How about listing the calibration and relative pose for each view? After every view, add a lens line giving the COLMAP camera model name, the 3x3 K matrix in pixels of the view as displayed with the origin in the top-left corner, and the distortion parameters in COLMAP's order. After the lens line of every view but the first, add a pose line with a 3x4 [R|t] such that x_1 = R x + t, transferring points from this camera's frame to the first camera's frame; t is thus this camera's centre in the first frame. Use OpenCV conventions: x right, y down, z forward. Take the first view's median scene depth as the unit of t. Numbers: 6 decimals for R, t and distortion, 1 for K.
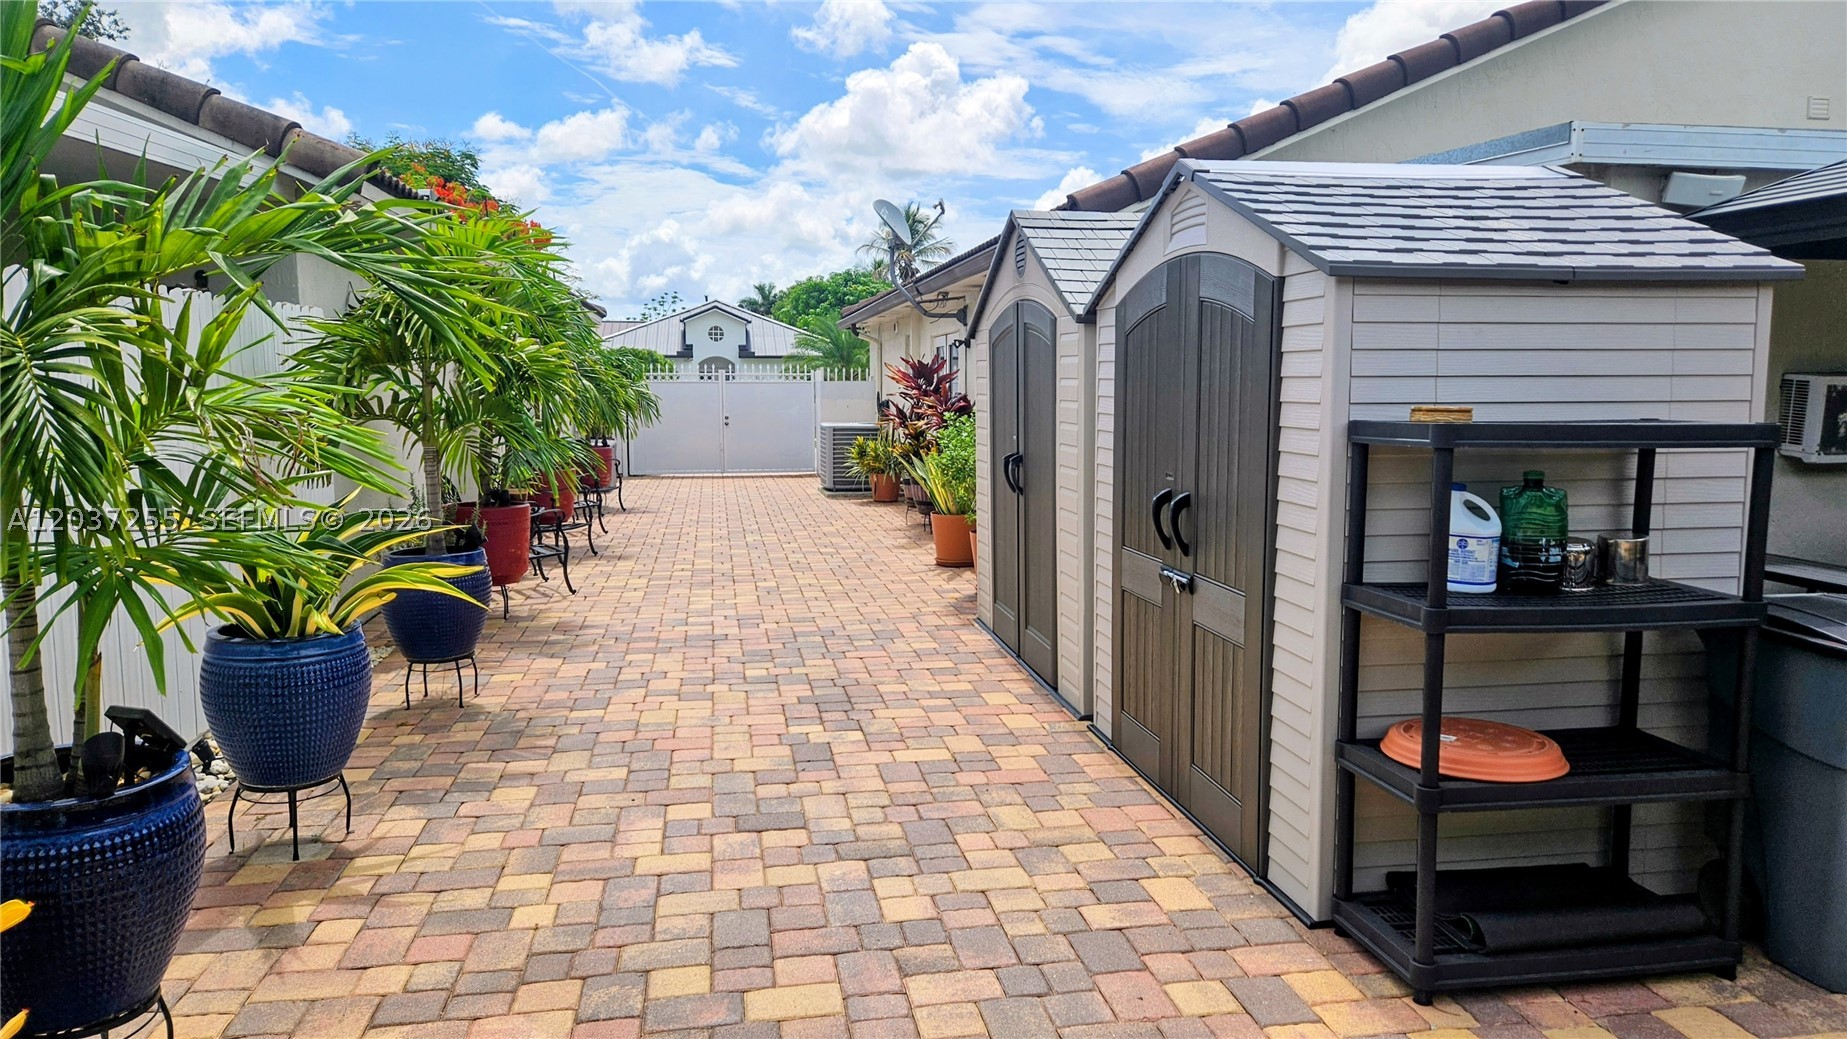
lens RADIAL K [[1237.4, 0, 922.6], [0, 1237.4, 490.9], [0, 0, 1]] dist [0.077409, -0.059220]
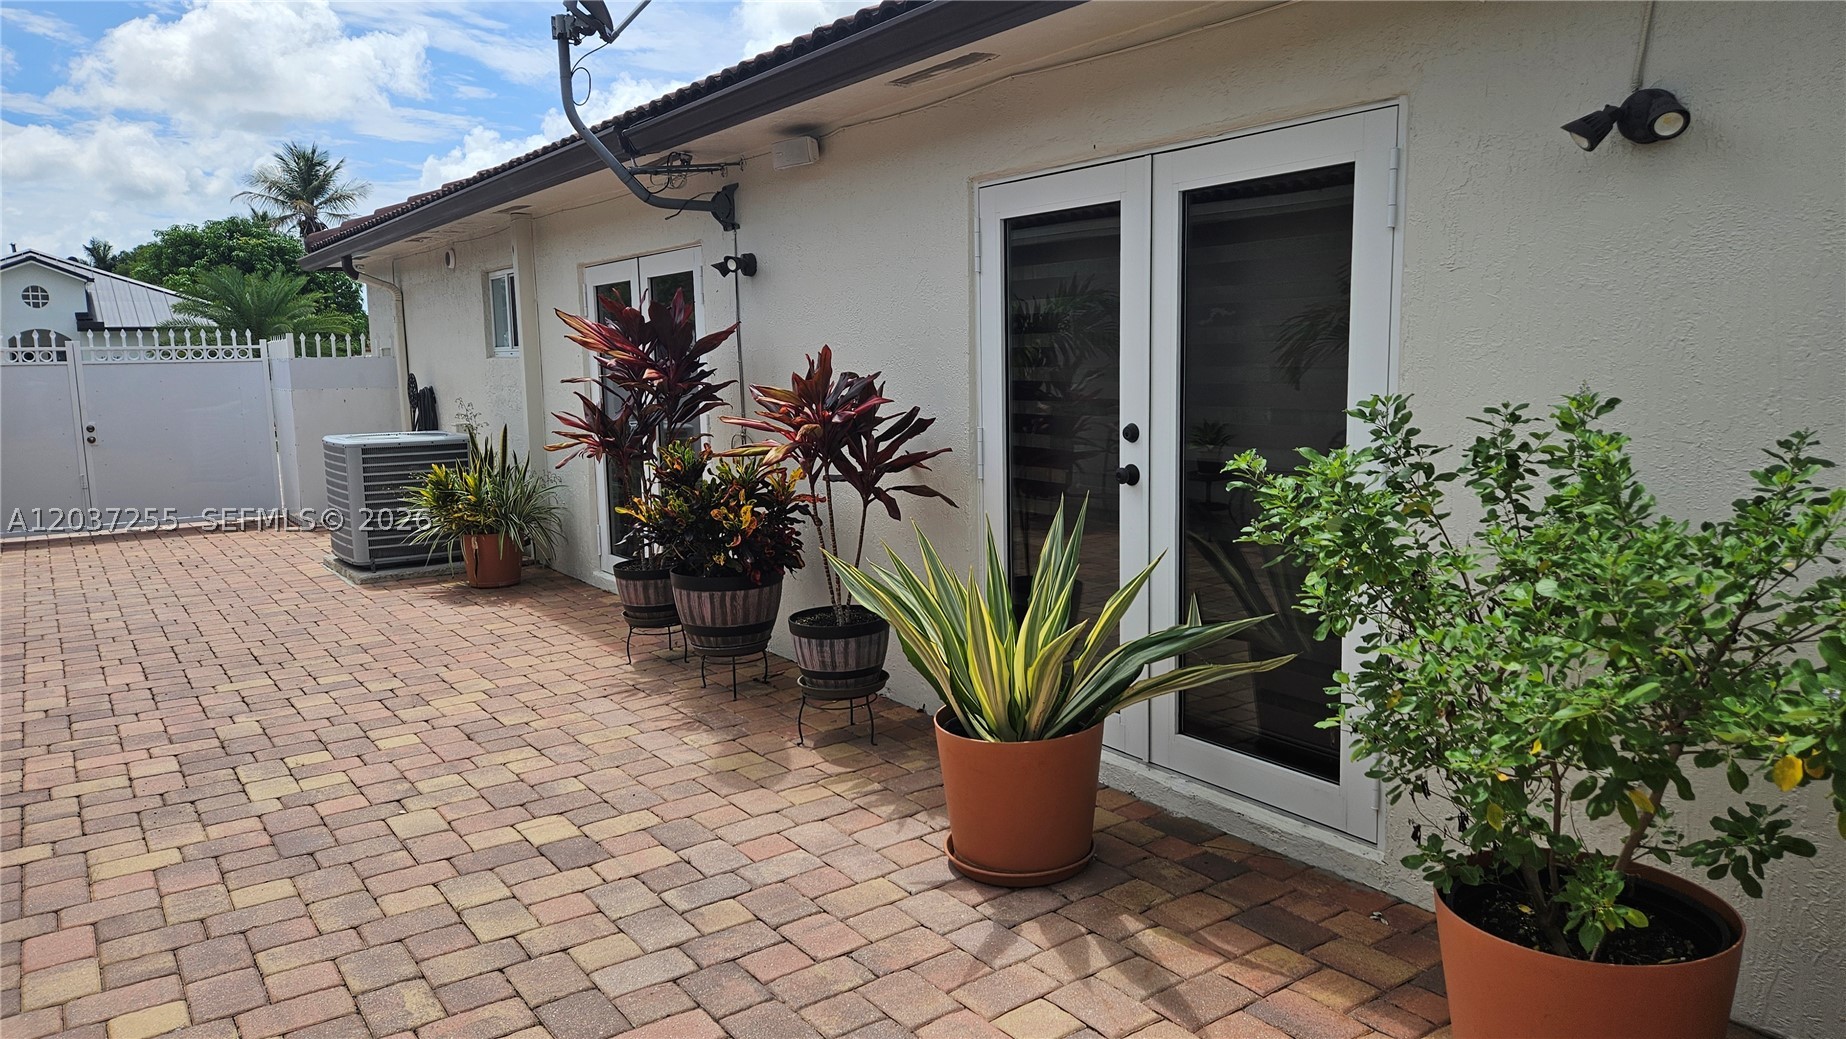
lens RADIAL K [[1228.8, 0, 923.0], [0, 1228.8, 519.5], [0, 0, 1]] dist [0.080815, -0.077837]
pose [[0.900300, -0.074215, 0.428897, -0.029290], [0.056237, 0.996931, 0.054459, -0.012274], [-0.431622, -0.024909, 0.901710, 0.147273]]
